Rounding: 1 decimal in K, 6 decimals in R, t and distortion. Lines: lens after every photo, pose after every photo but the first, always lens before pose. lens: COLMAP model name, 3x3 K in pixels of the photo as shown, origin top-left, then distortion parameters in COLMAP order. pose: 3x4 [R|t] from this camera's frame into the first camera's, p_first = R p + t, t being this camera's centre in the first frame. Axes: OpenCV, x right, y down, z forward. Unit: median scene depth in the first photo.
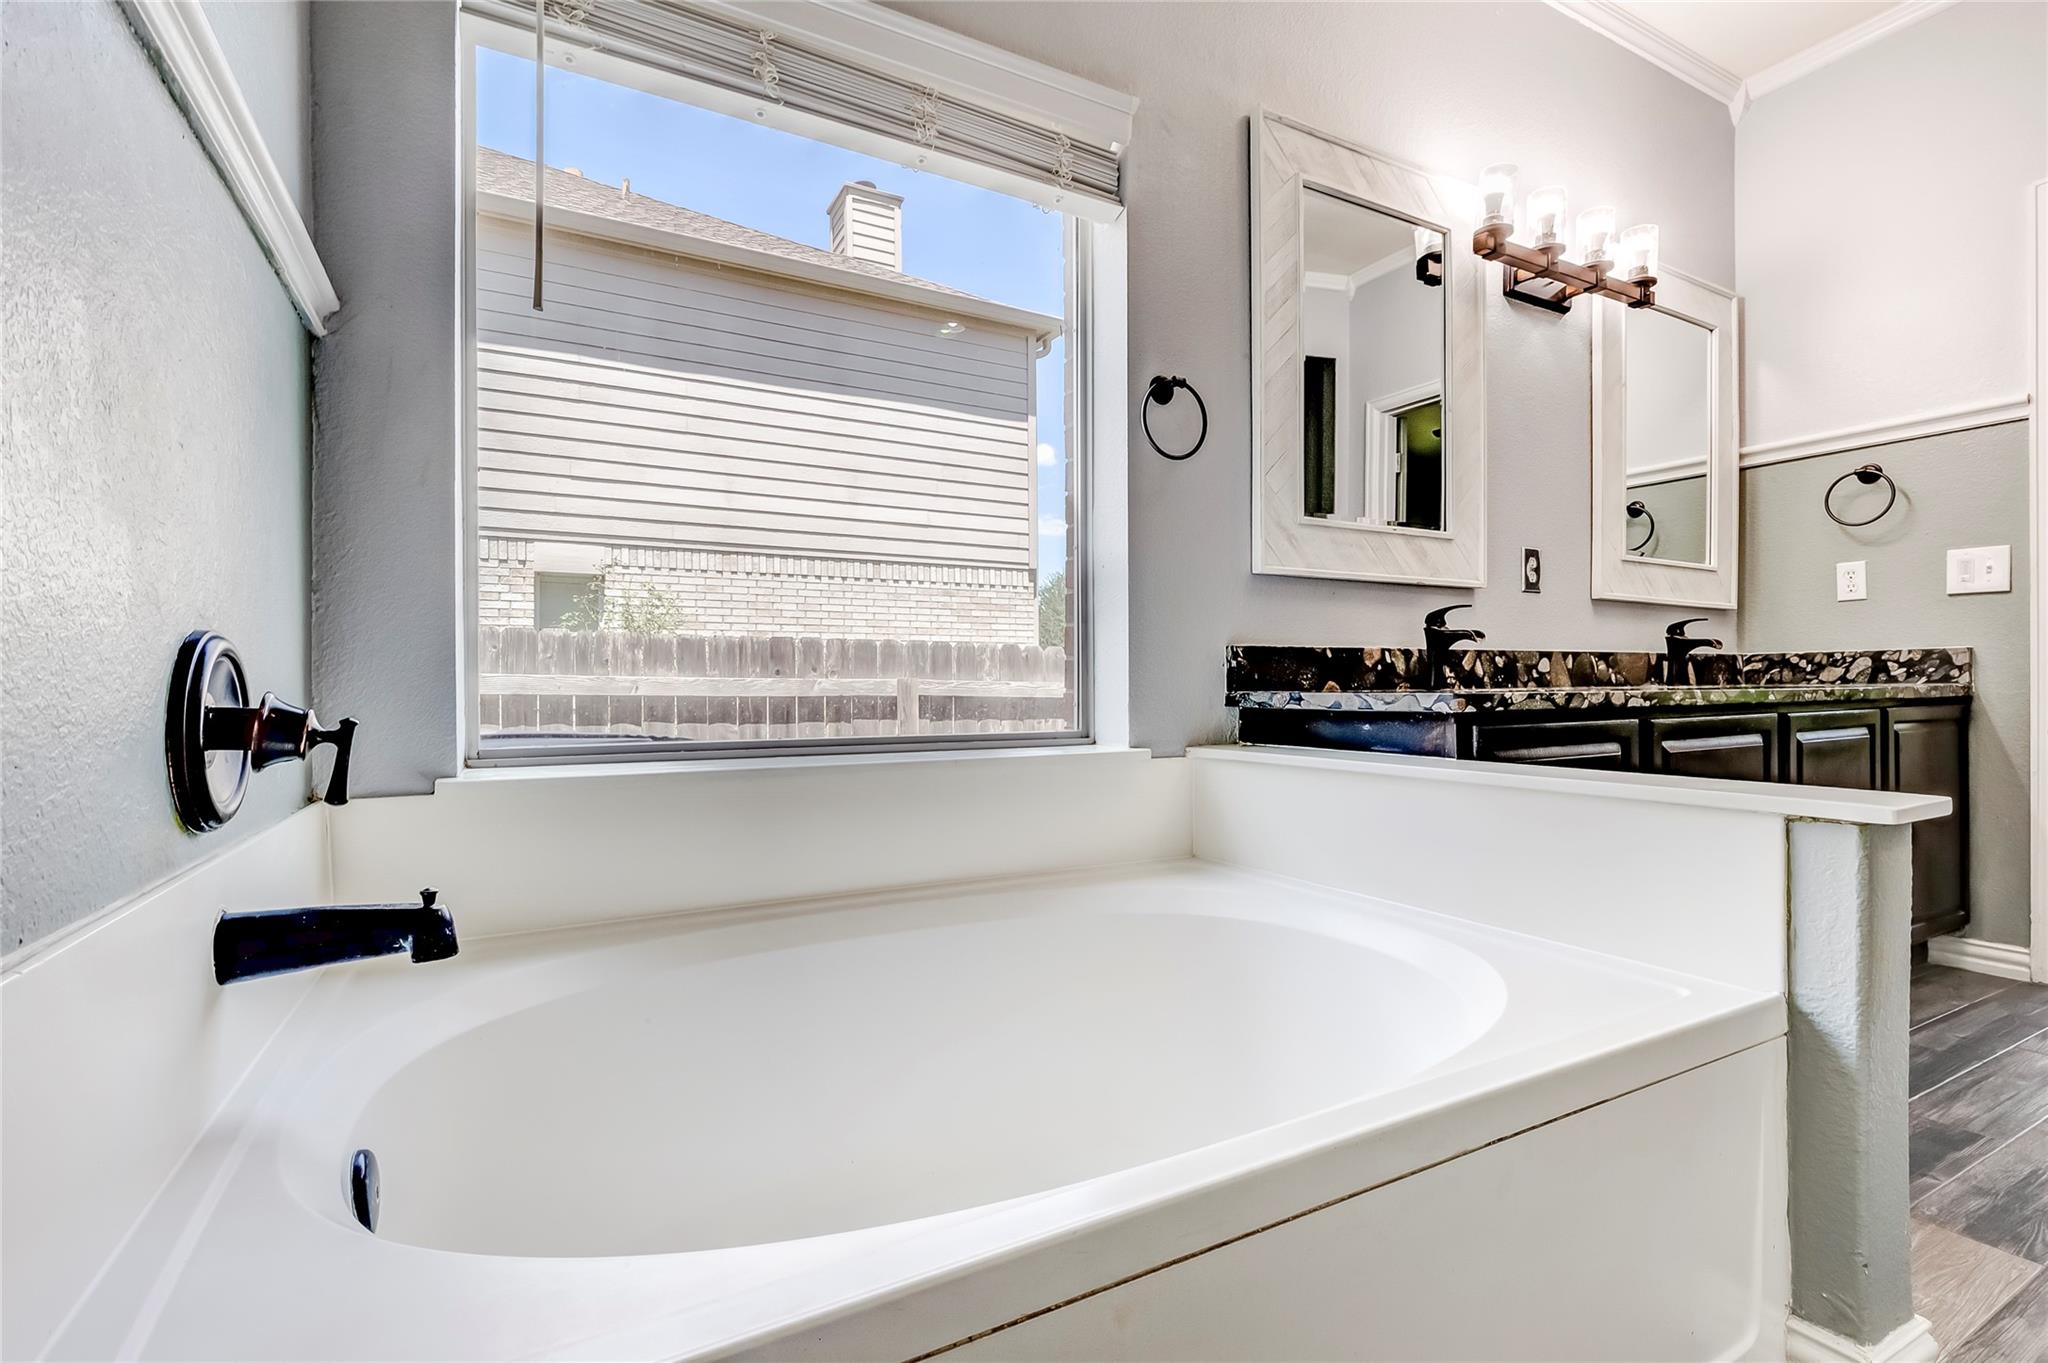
lens RADIAL K [[928.5, 0, 1027.7], [0, 928.5, 683.0], [0, 0, 1]] dist [0.006690, -0.002078]
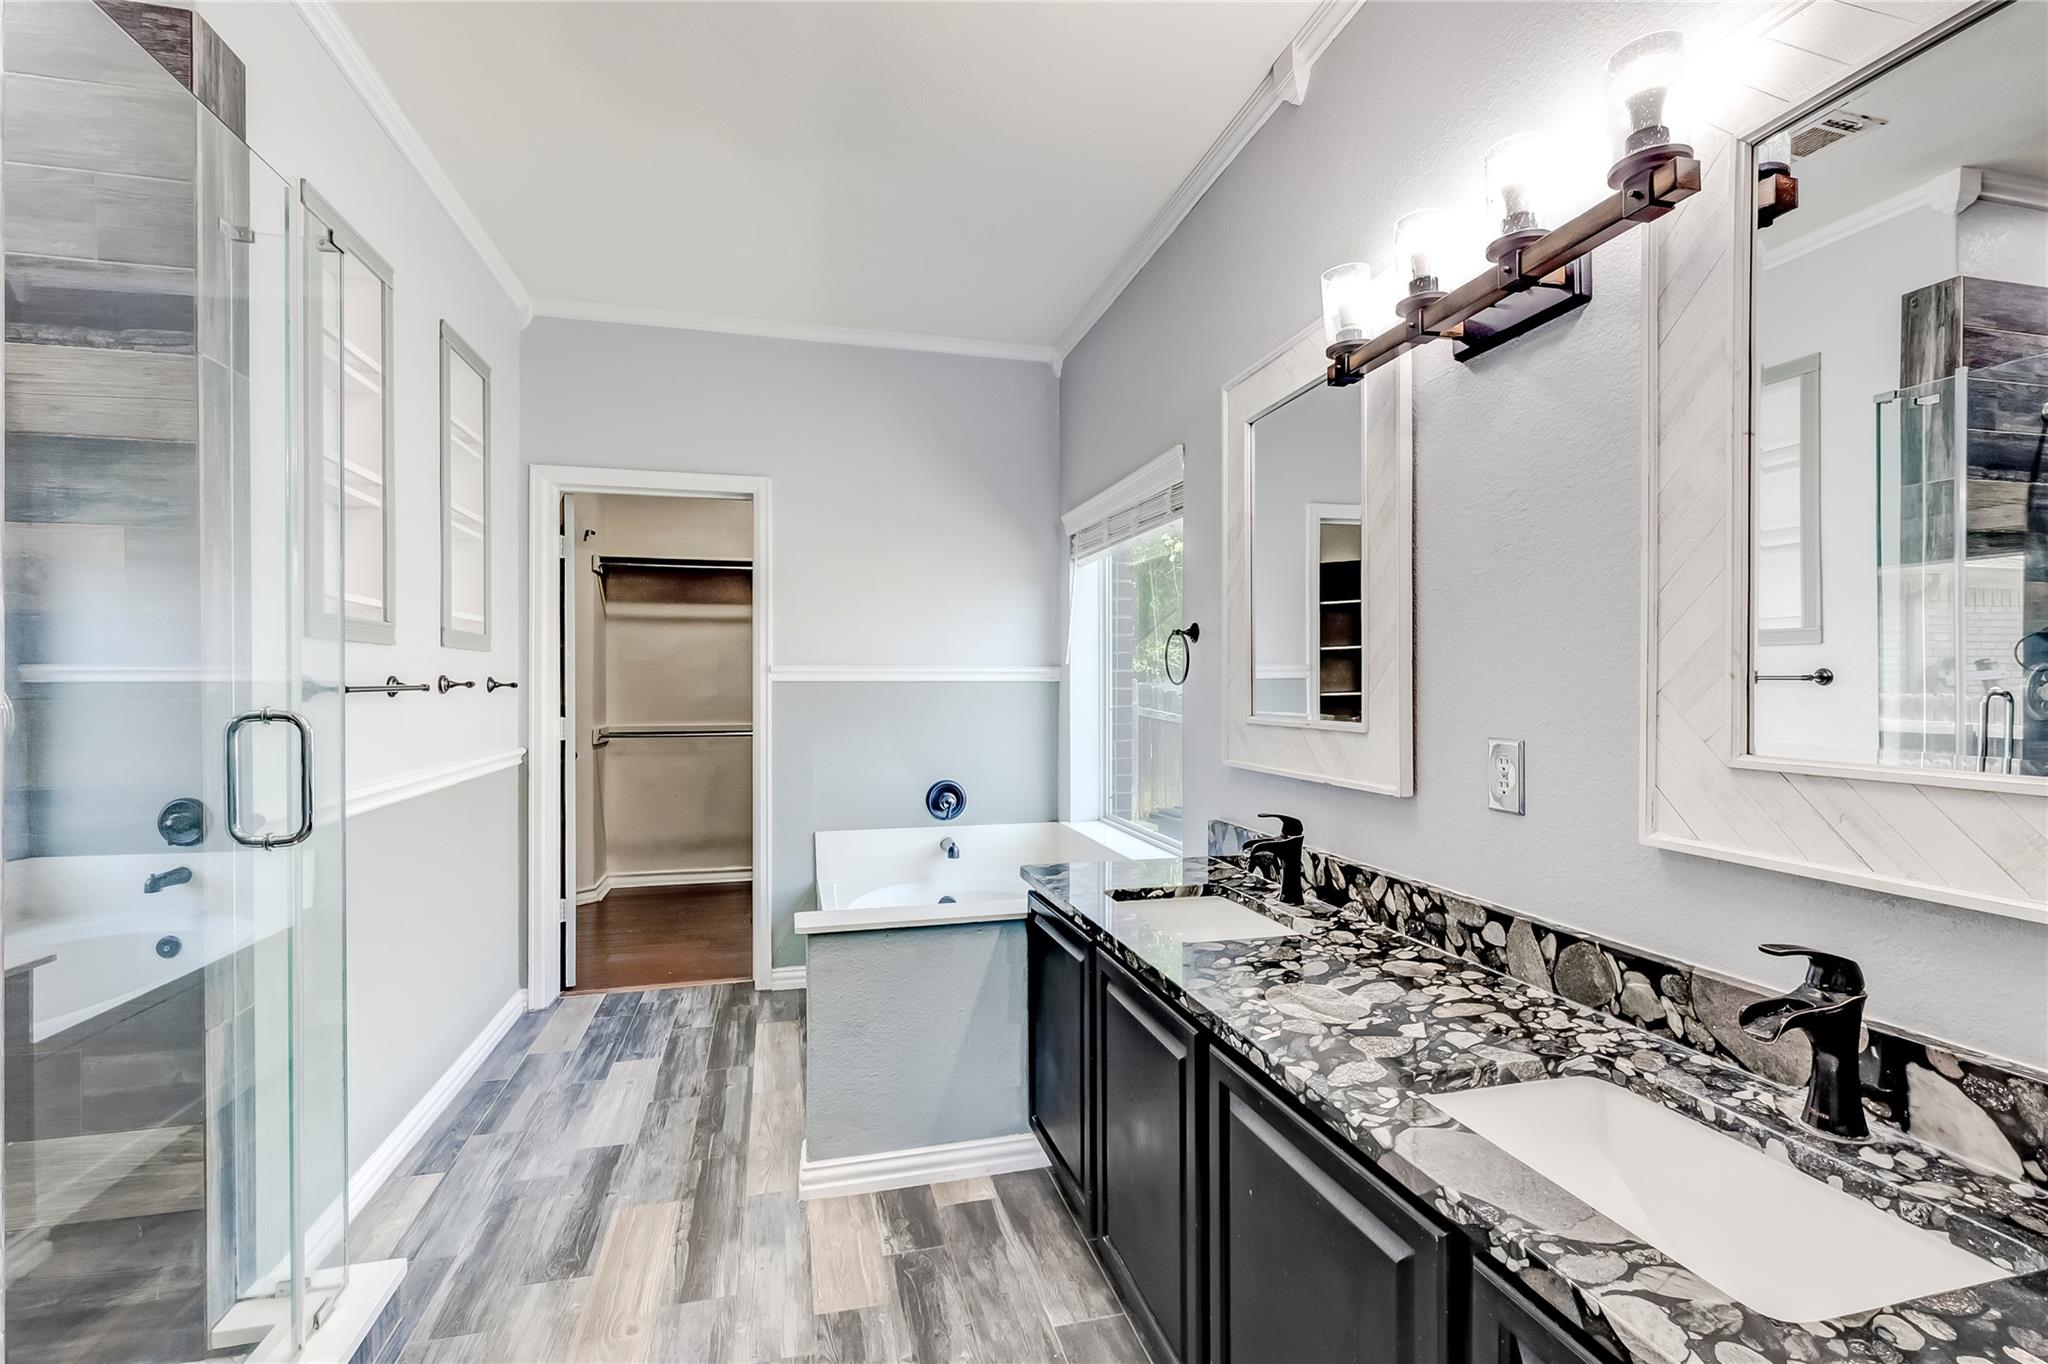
lens RADIAL K [[928.5, 0, 1025.5], [0, 928.5, 684.7], [0, 0, 1]] dist [0.006690, -0.002078]
pose [[-0.260946, 0.001611, -0.965352, 1.240940], [0.006821, 0.999977, -0.000175, -0.187115], [0.965329, -0.006630, -0.260951, 0.872471]]
